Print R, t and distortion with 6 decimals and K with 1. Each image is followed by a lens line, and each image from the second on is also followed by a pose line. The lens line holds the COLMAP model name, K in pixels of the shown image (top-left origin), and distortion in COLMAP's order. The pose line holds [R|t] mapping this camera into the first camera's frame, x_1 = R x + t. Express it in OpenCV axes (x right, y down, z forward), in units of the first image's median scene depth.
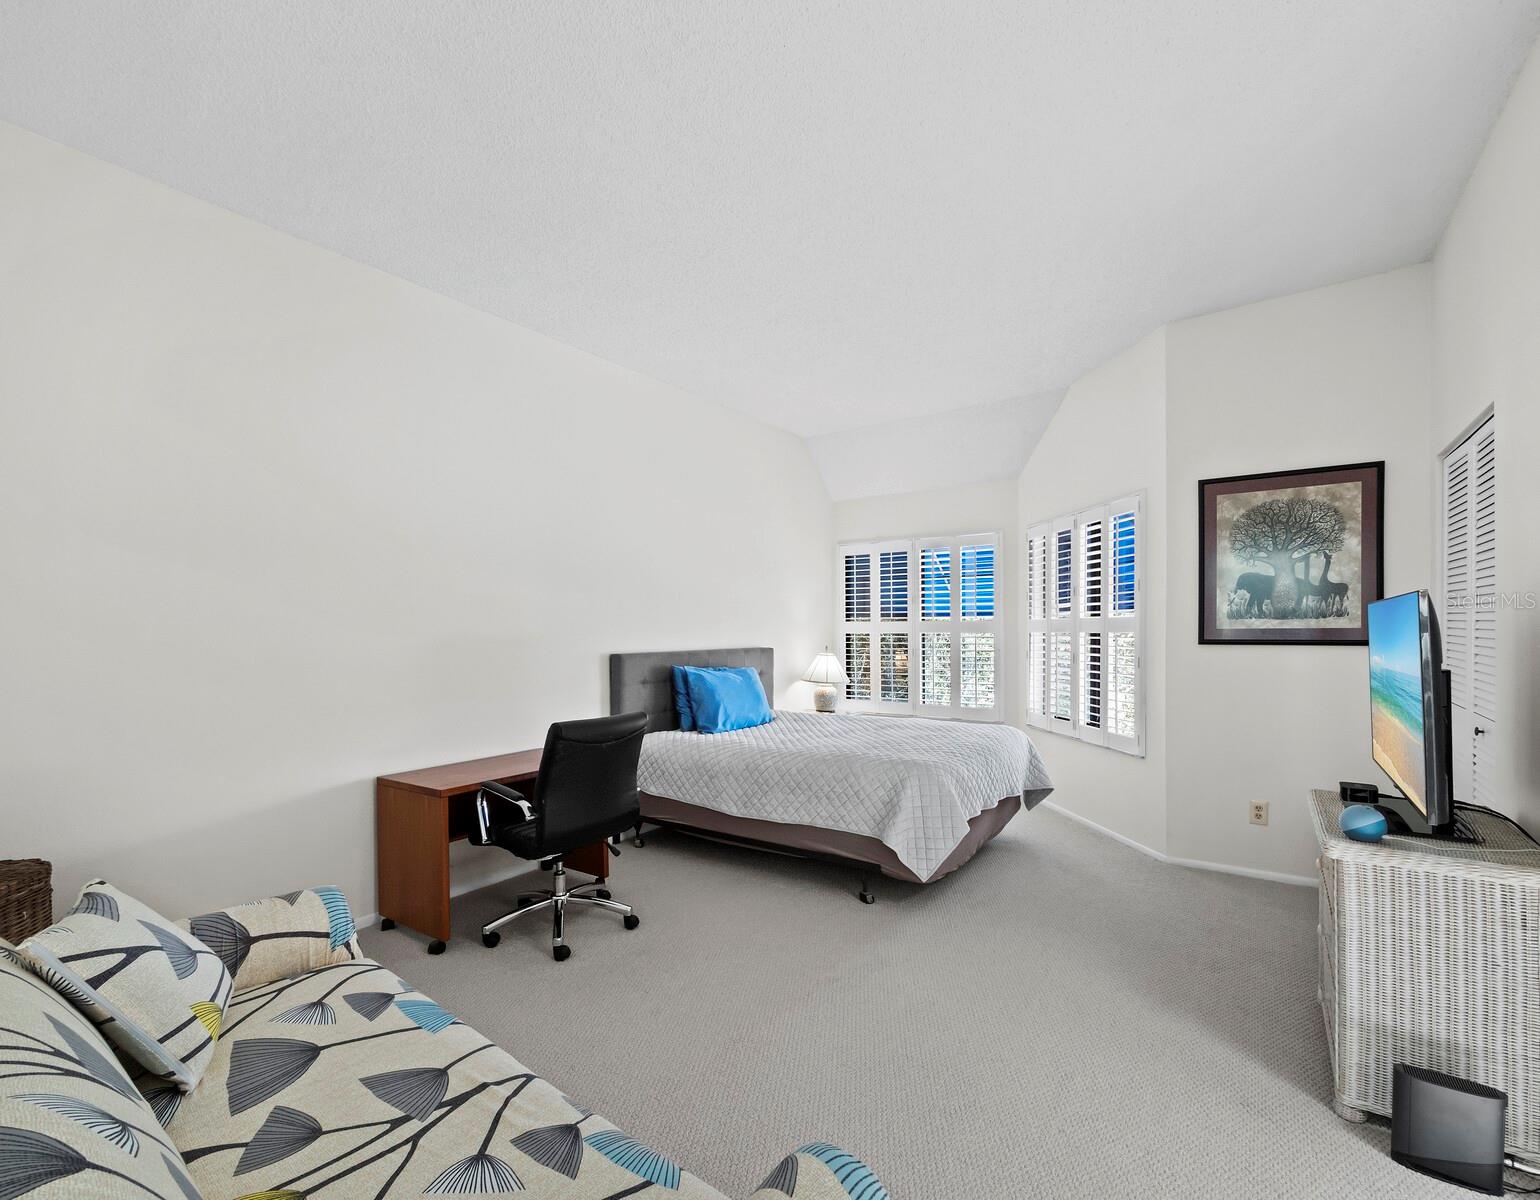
lens RADIAL K [[682.1, 0, 844.1], [0, 682.1, 630.5], [0, 0, 1]] dist [0.002788, 0.000176]
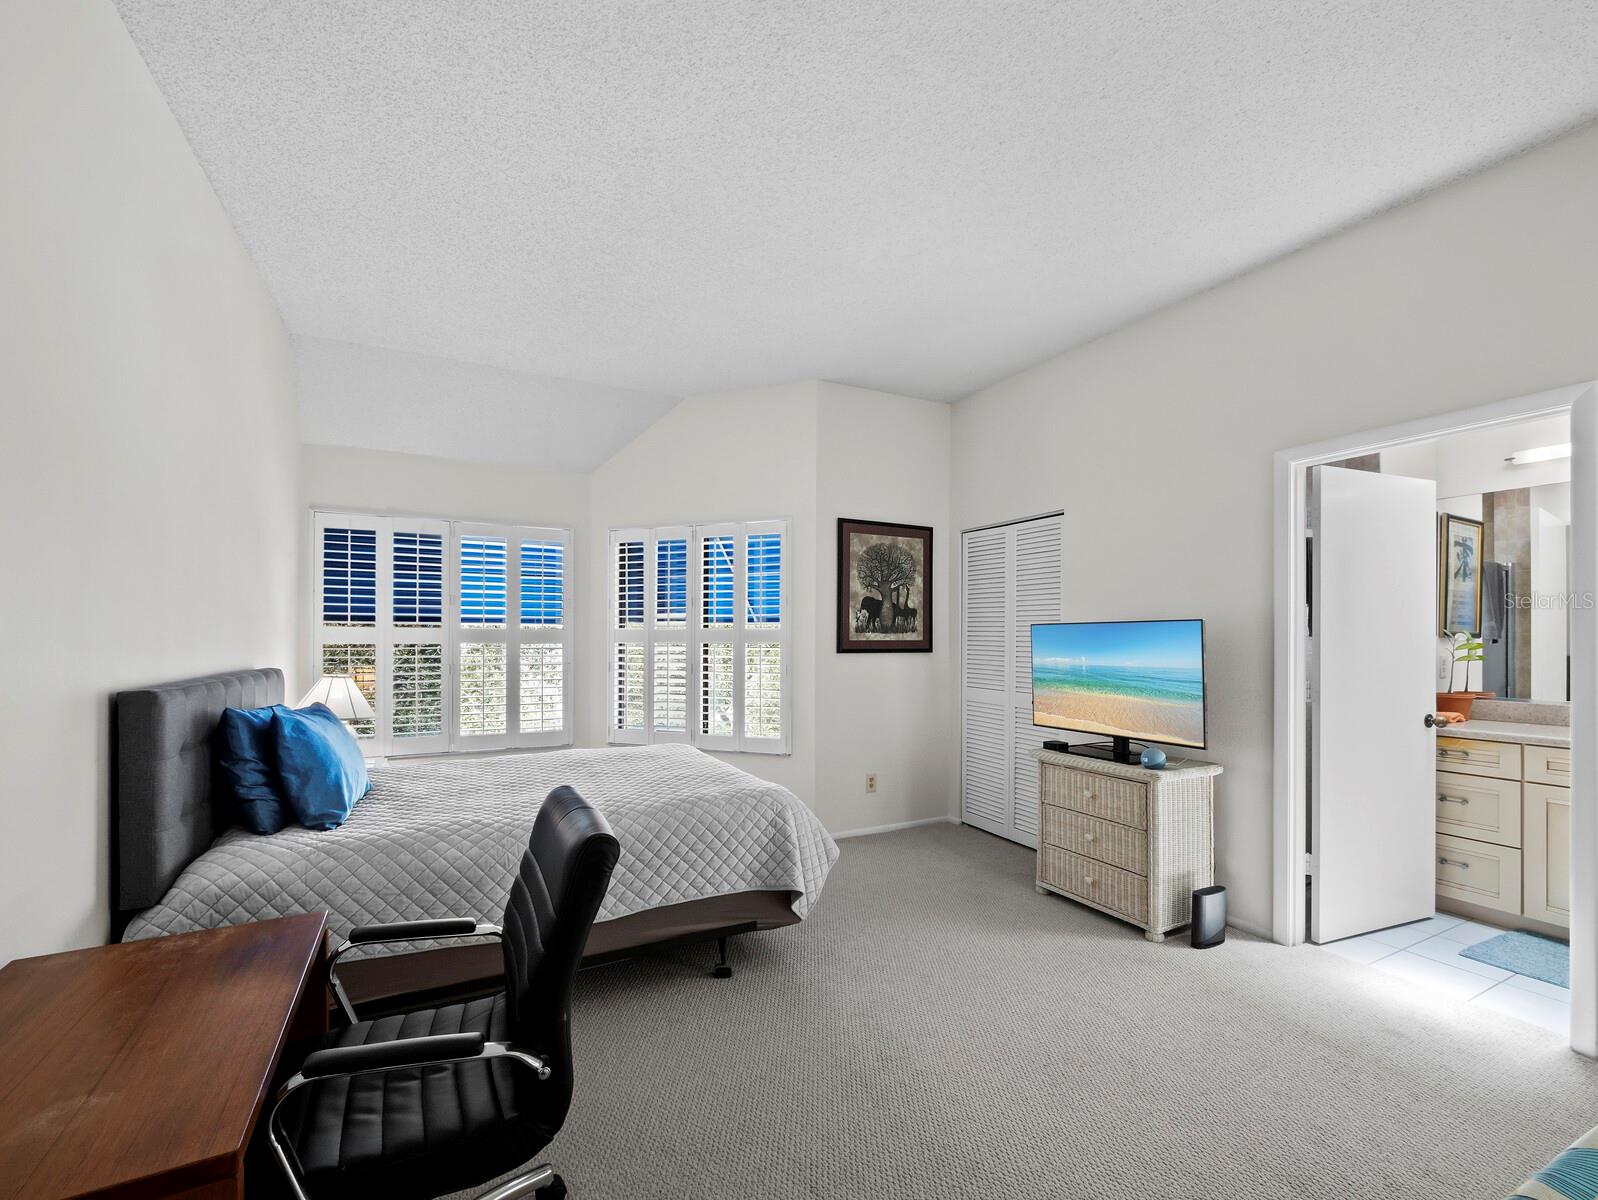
lens RADIAL K [[667.1, 0, 789.3], [0, 667.1, 633.3], [0, 0, 1]] dist [-0.010672, -0.000068]
pose [[0.516544, 0.013507, 0.856154, -0.555419], [-0.003662, 0.999901, -0.013565, 0.001712], [-0.856253, 0.003872, 0.516542, 0.479026]]
